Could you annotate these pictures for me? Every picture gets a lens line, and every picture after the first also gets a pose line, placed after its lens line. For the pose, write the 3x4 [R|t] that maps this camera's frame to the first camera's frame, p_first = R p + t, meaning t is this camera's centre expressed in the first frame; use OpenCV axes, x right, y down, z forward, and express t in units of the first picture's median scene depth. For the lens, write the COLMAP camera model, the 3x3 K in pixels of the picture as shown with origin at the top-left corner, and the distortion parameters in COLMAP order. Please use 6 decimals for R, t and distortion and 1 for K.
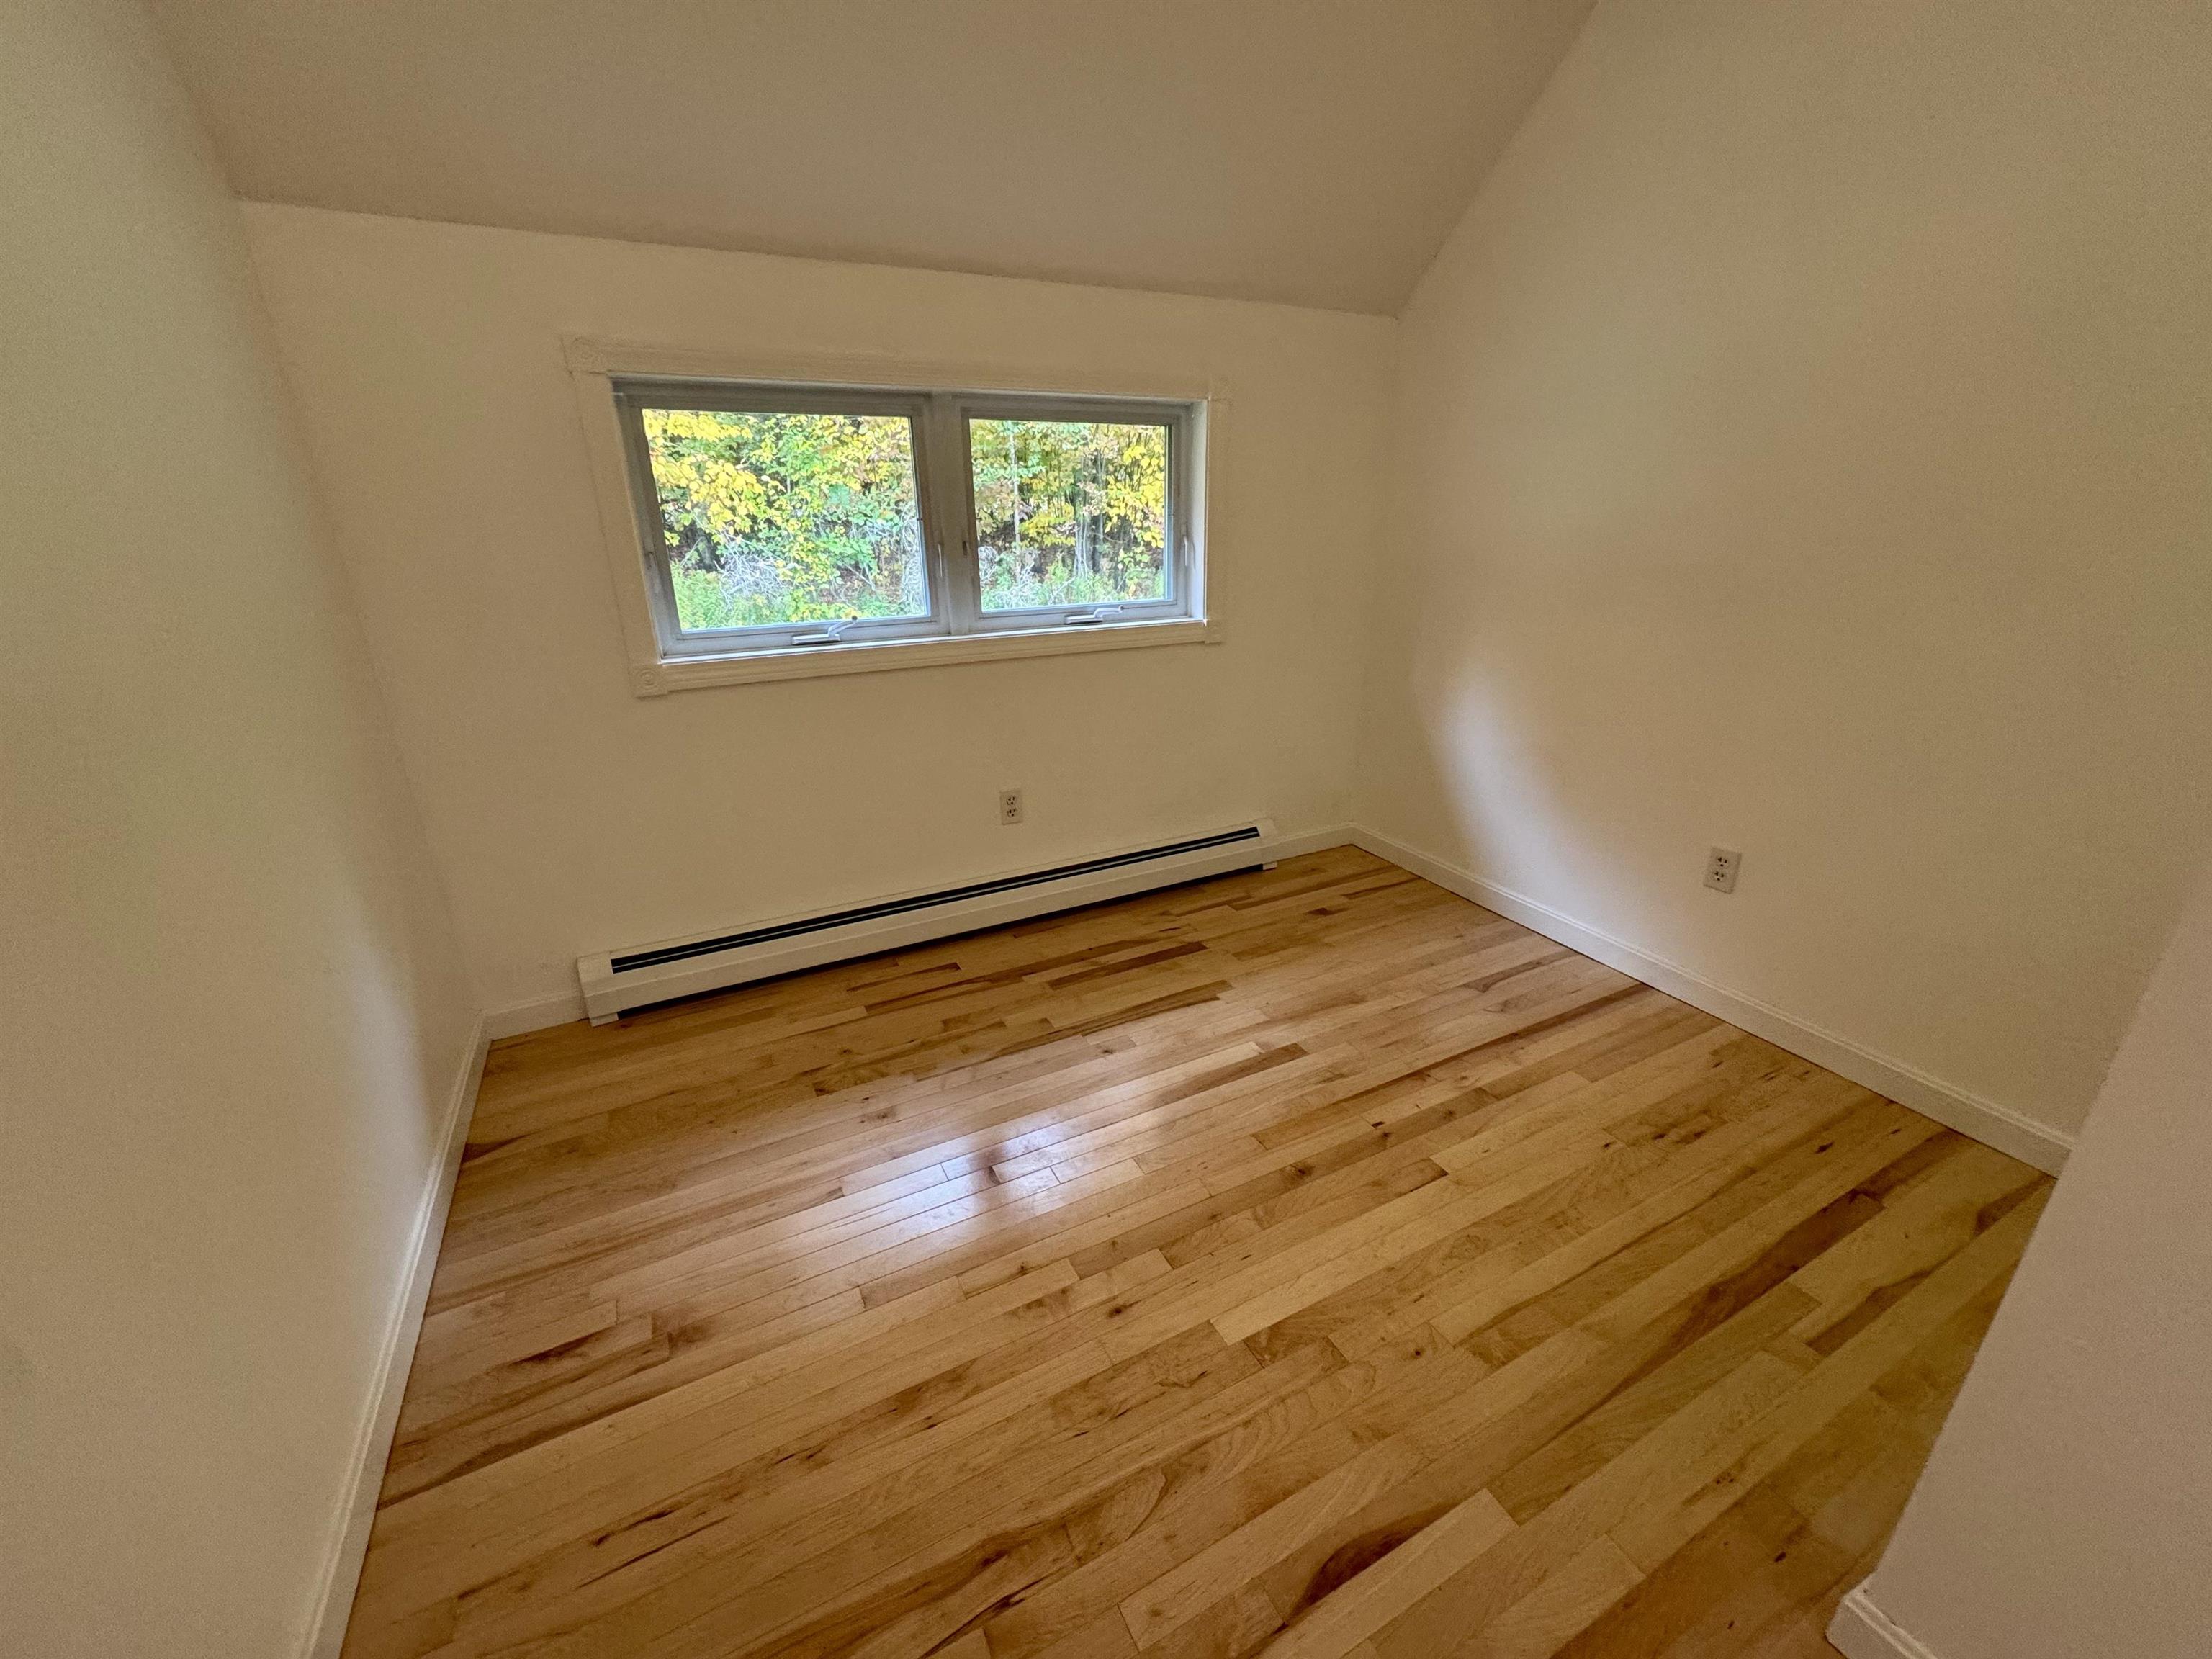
lens RADIAL K [[880.7, 0, 1125.2], [0, 880.7, 841.9], [0, 0, 1]] dist [-0.003376, -0.000289]
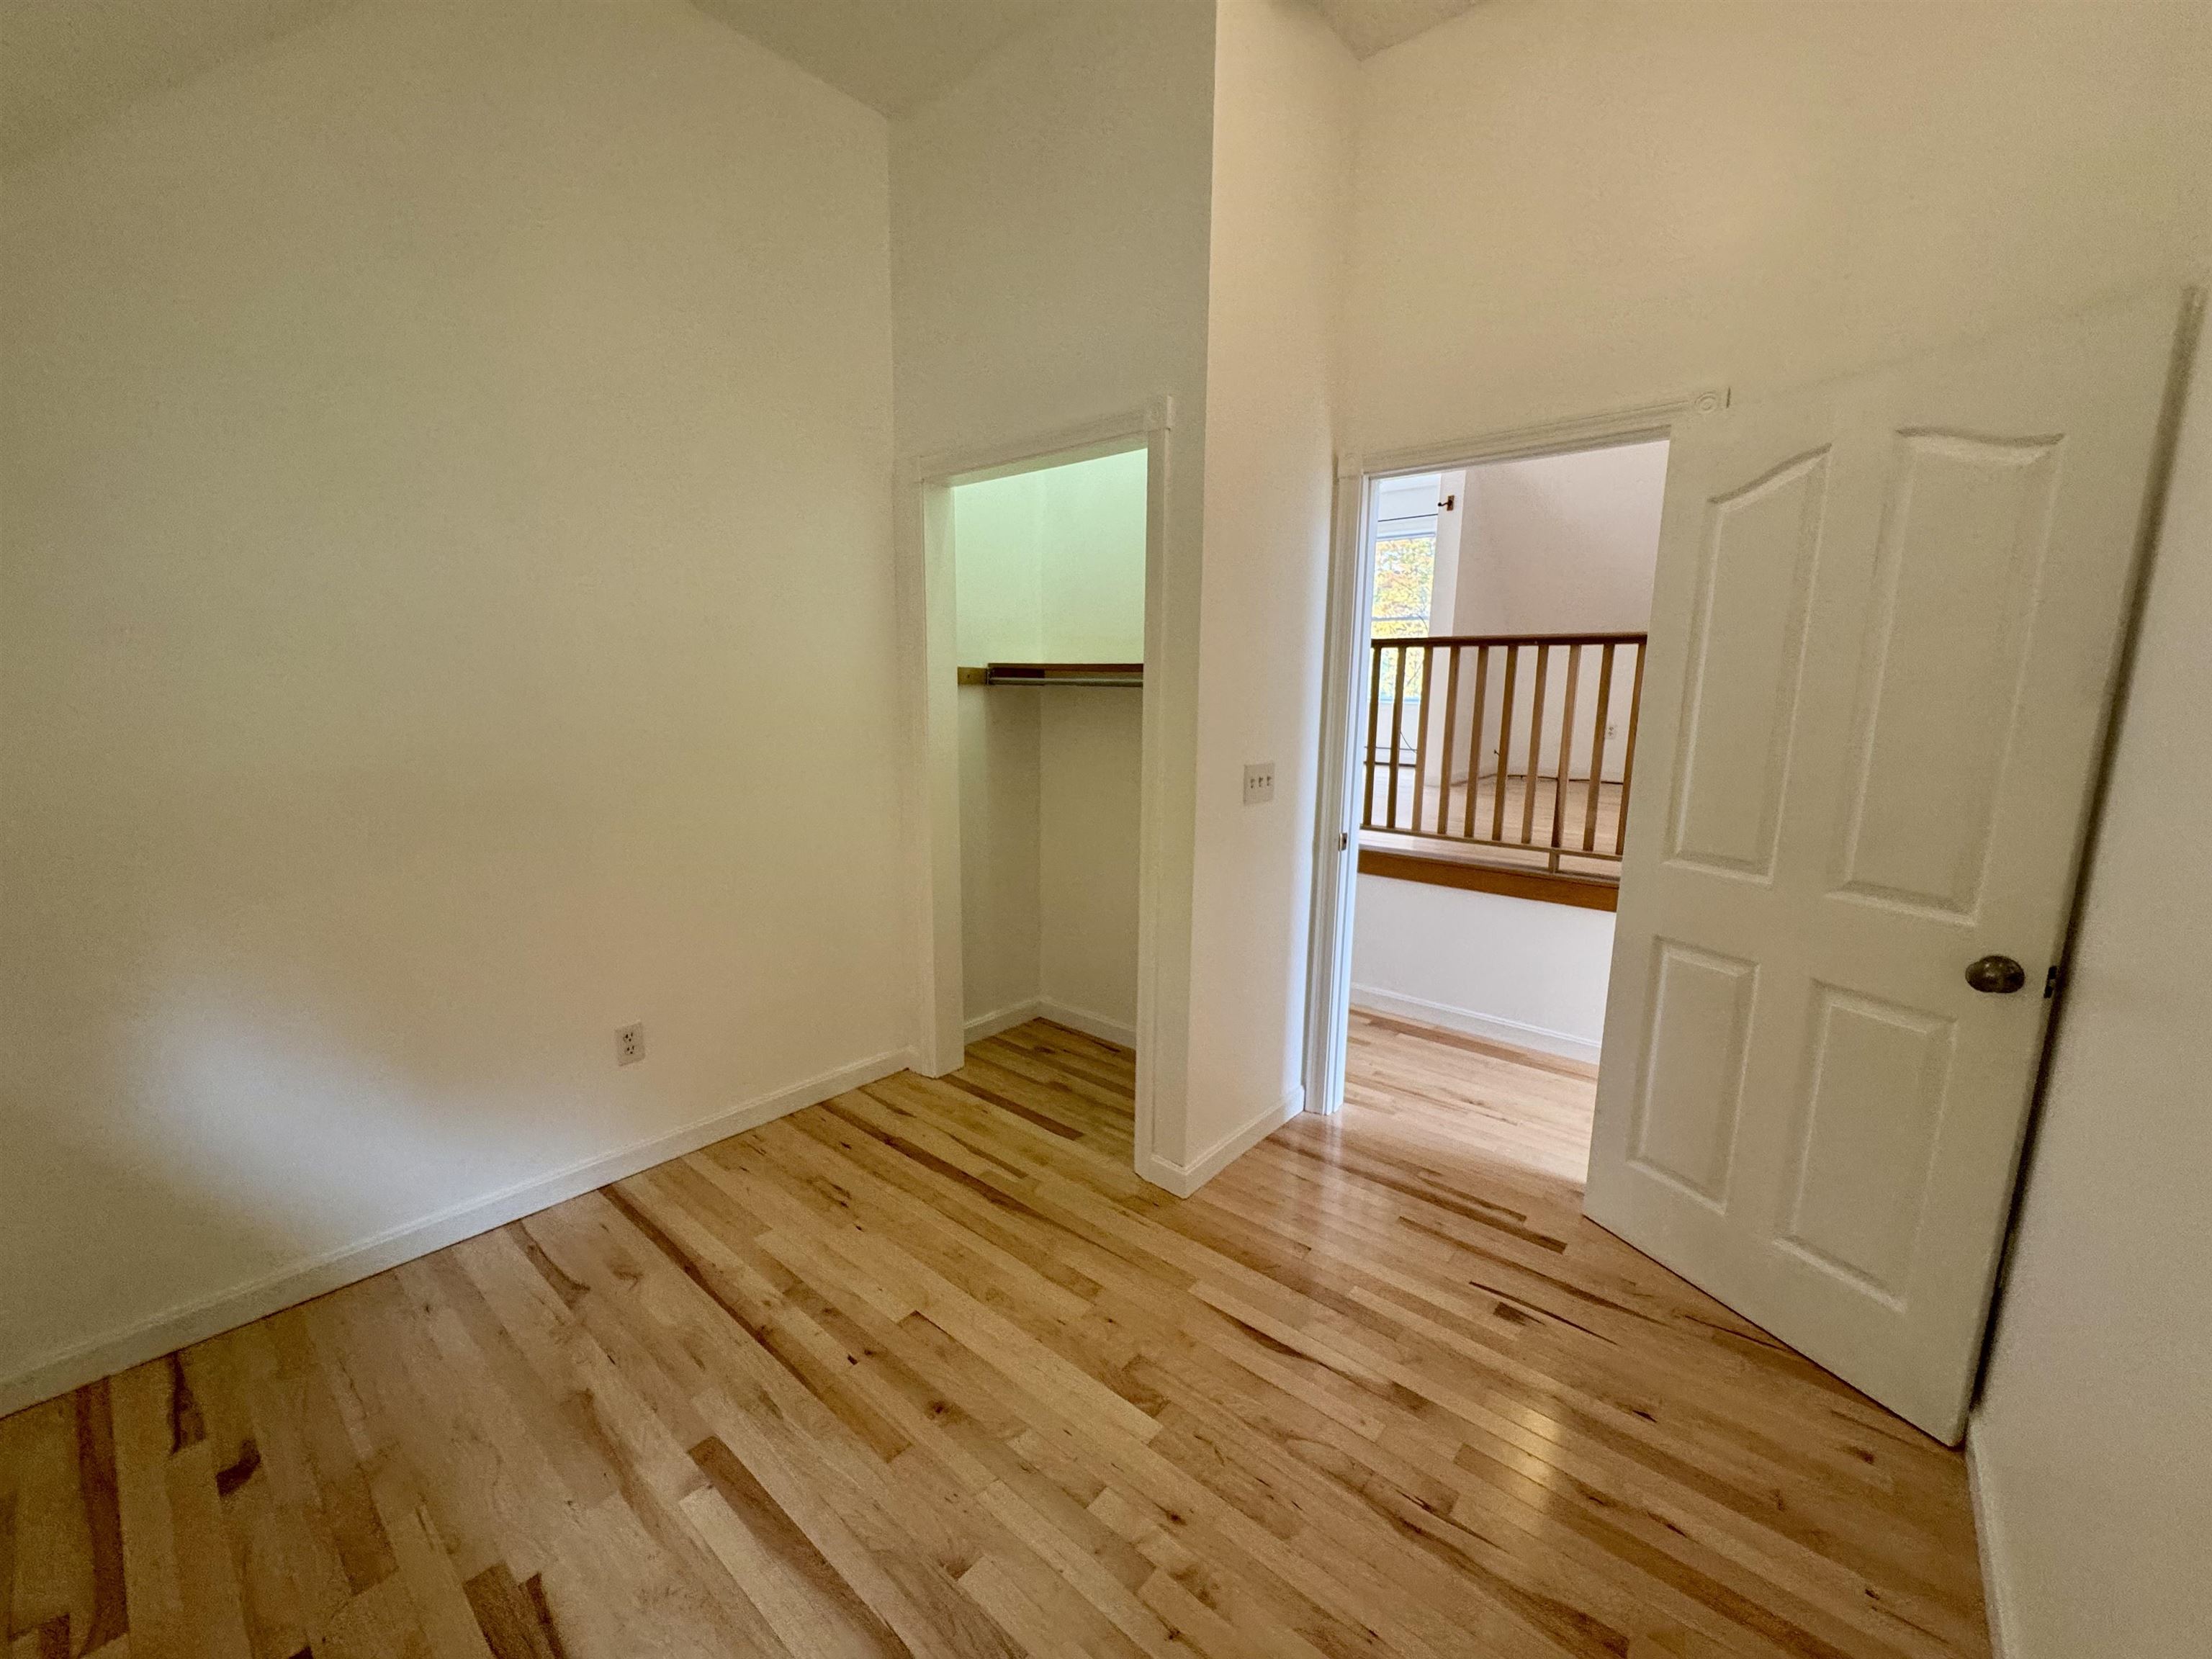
lens RADIAL K [[880.7, 0, 1095.0], [0, 880.7, 836.8], [0, 0, 1]] dist [-0.003376, -0.000289]
pose [[-0.366355, -0.150115, 0.918286, -0.667954], [0.328829, 0.902331, 0.278694, -0.412776], [-0.870434, 0.404060, -0.281211, 0.890473]]
